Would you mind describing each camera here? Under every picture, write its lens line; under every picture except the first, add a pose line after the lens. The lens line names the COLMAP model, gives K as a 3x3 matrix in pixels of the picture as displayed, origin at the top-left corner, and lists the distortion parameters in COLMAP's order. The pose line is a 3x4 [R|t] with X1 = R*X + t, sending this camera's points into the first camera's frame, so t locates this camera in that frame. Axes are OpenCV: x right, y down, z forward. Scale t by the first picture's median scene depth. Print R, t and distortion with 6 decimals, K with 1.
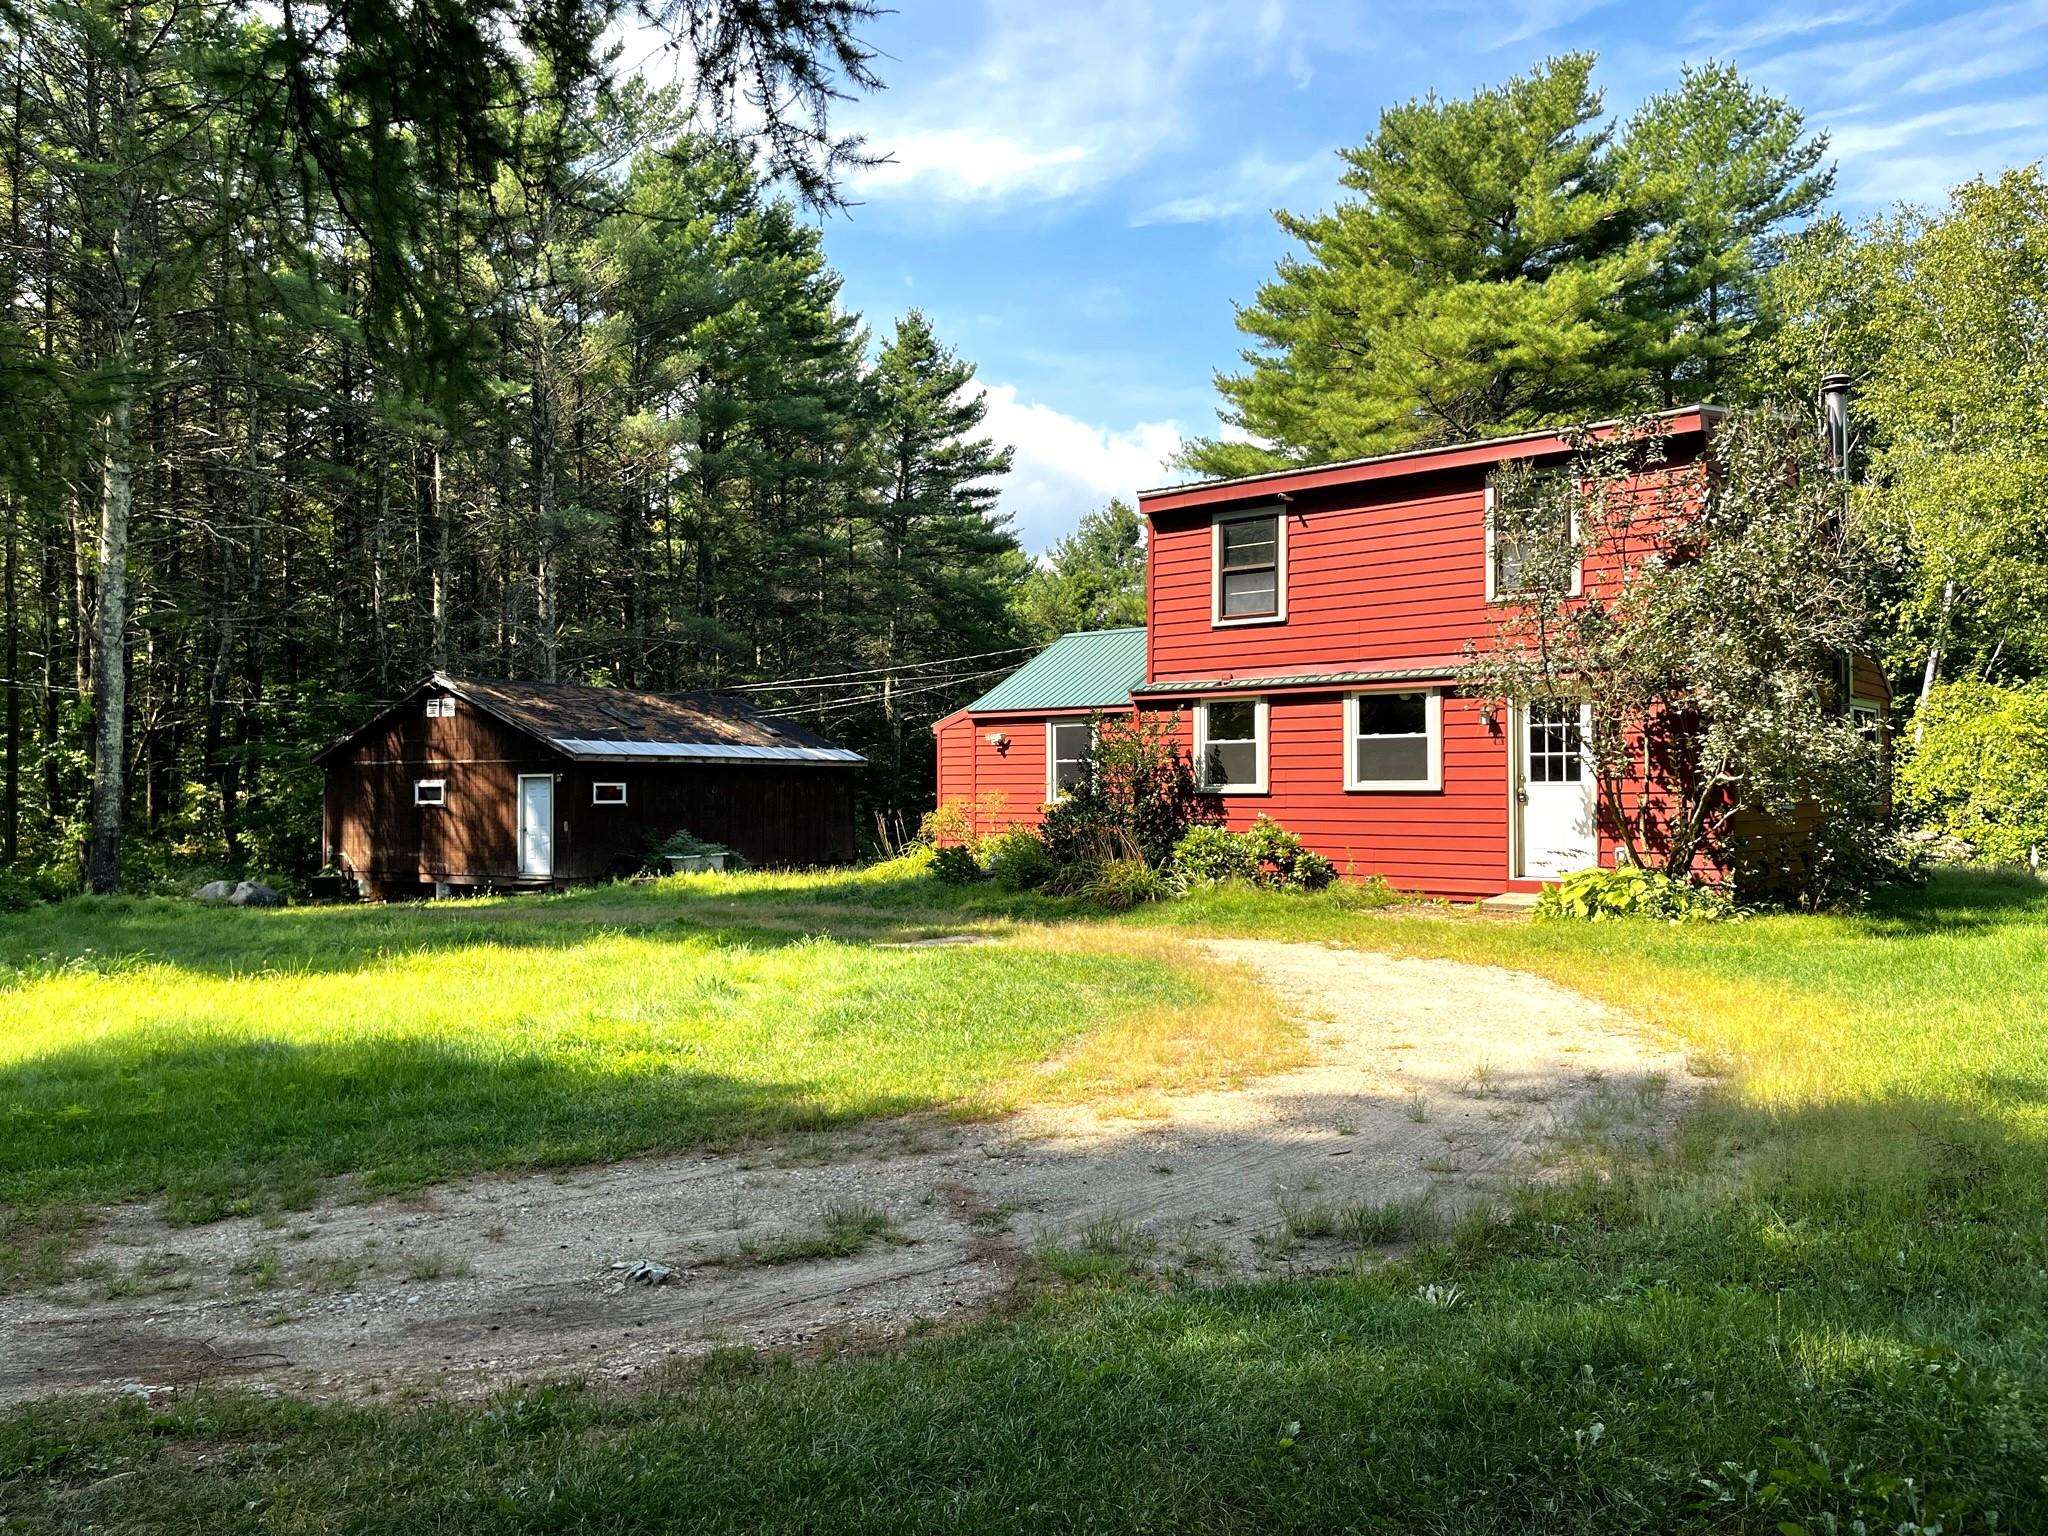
lens RADIAL K [[1546.2, 0, 1026.0], [0, 1546.2, 769.3], [0, 0, 1]] dist [0.058427, -0.080264]
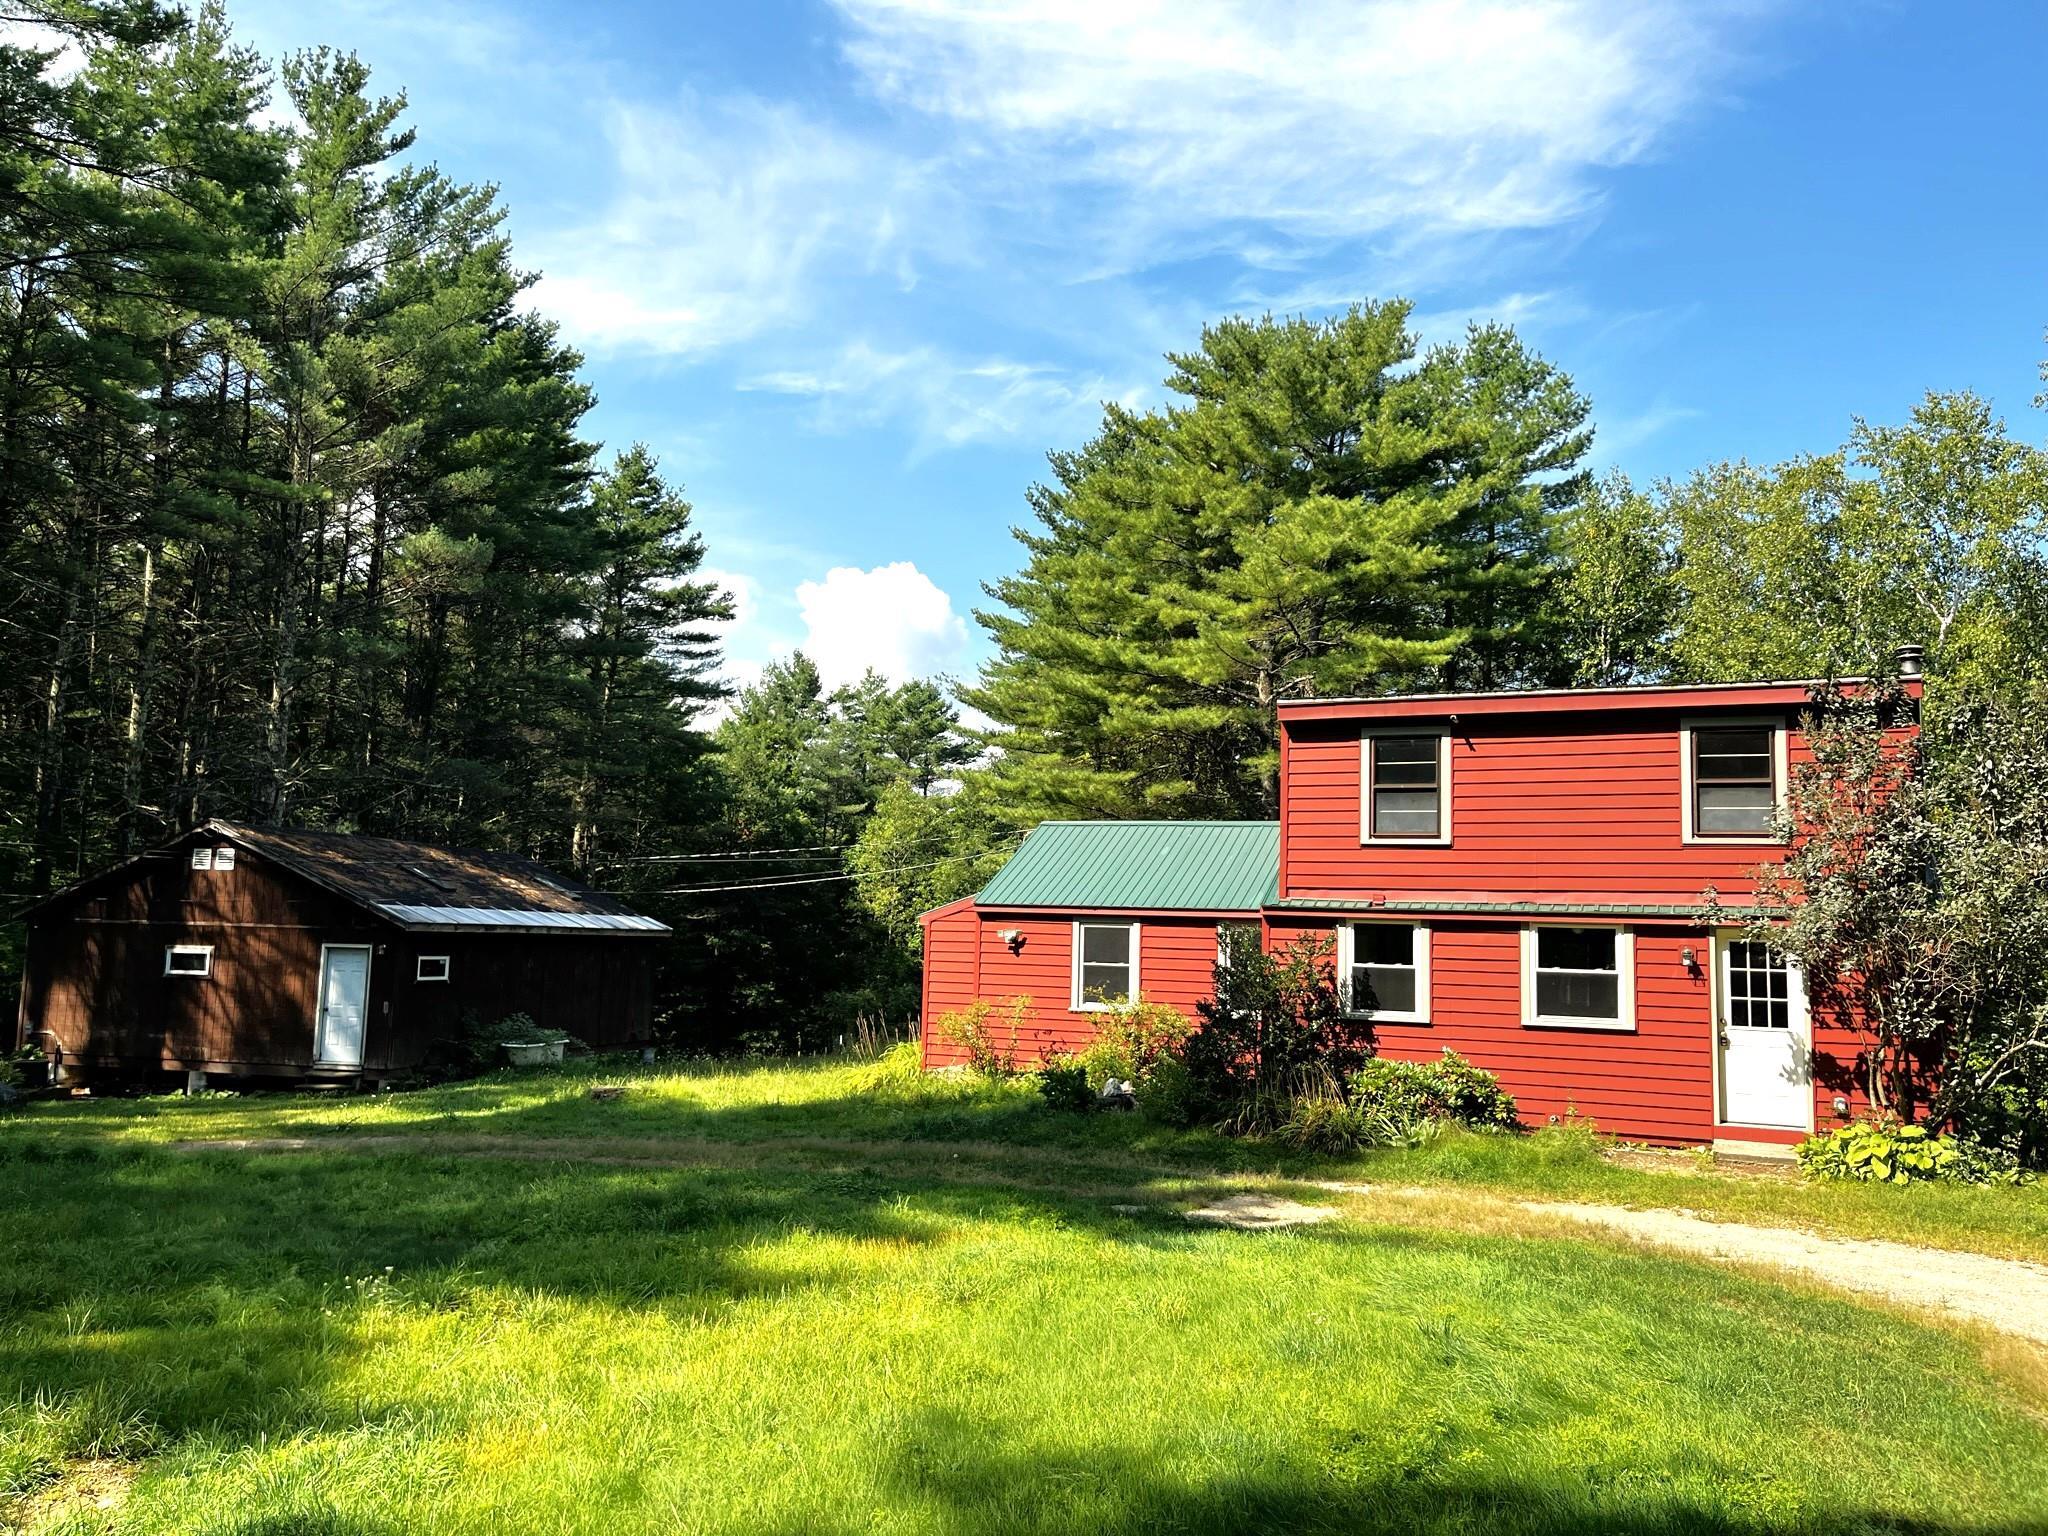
lens RADIAL K [[1546.2, 0, 1016.9], [0, 1546.2, 768.3], [0, 0, 1]] dist [0.058427, -0.080264]
pose [[0.960379, 0.061076, 0.271924, -0.193579], [-0.034989, 0.994395, -0.099774, -0.019520], [-0.276494, 0.086307, 0.957132, 0.073456]]
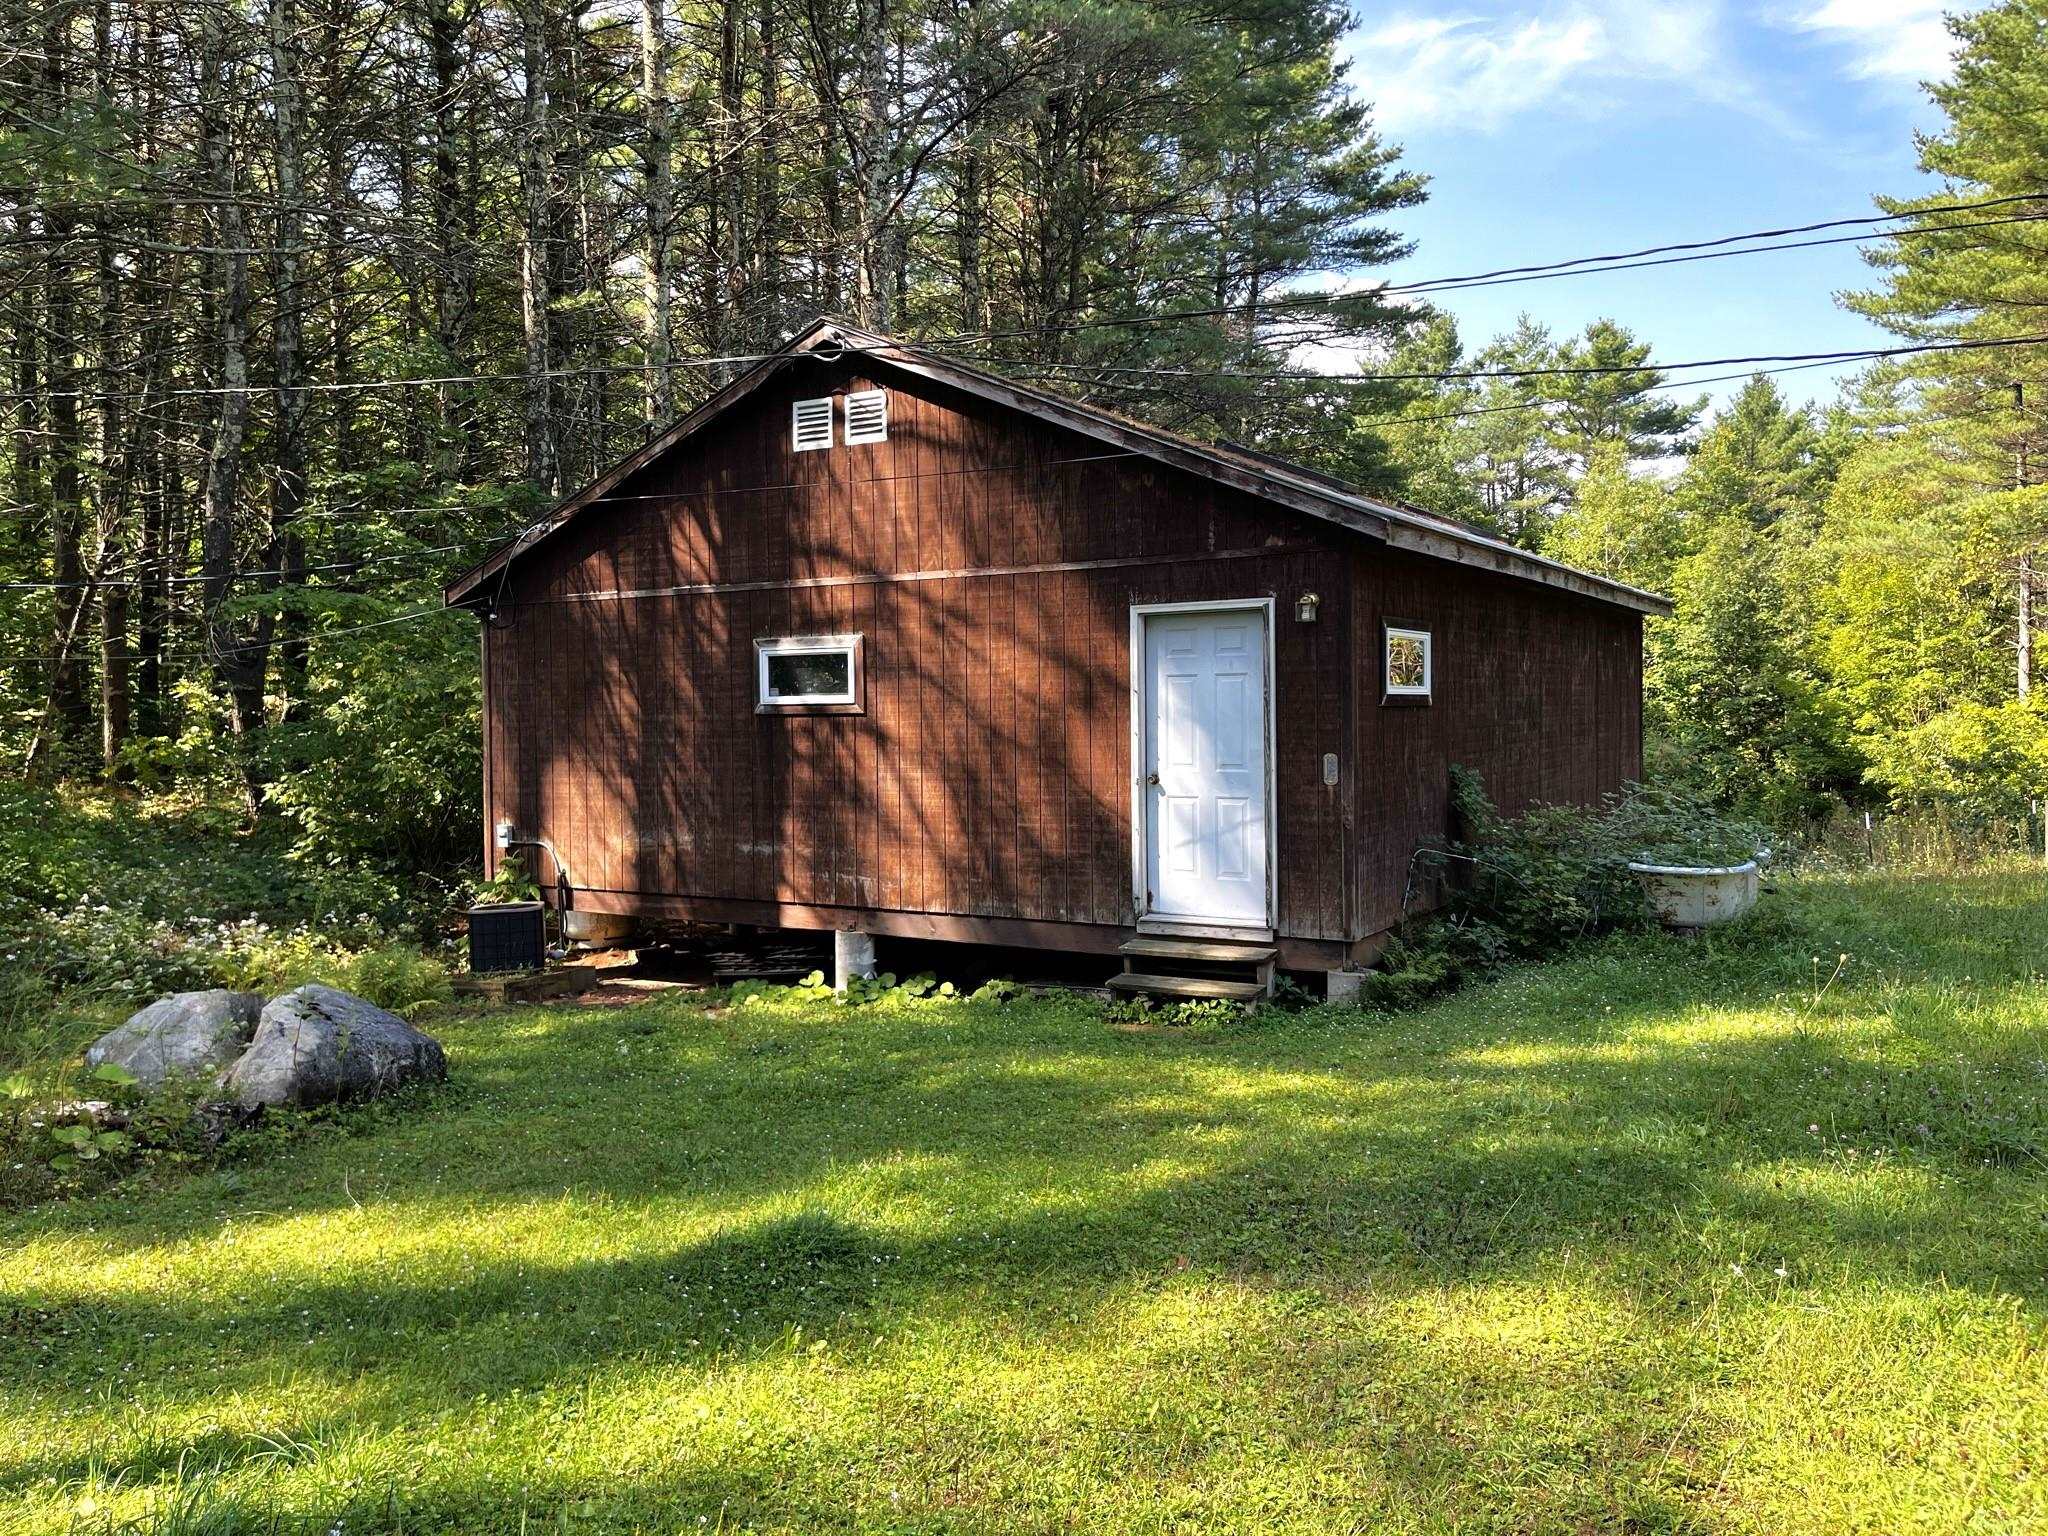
lens RADIAL K [[1546.2, 0, 1022.4], [0, 1546.2, 751.3], [0, 0, 1]] dist [0.058427, -0.080264]
pose [[0.999740, -0.008619, -0.021131, -0.331441], [0.009492, 0.999091, 0.041549, 0.018800], [0.020754, -0.041739, 0.998913, 0.662549]]
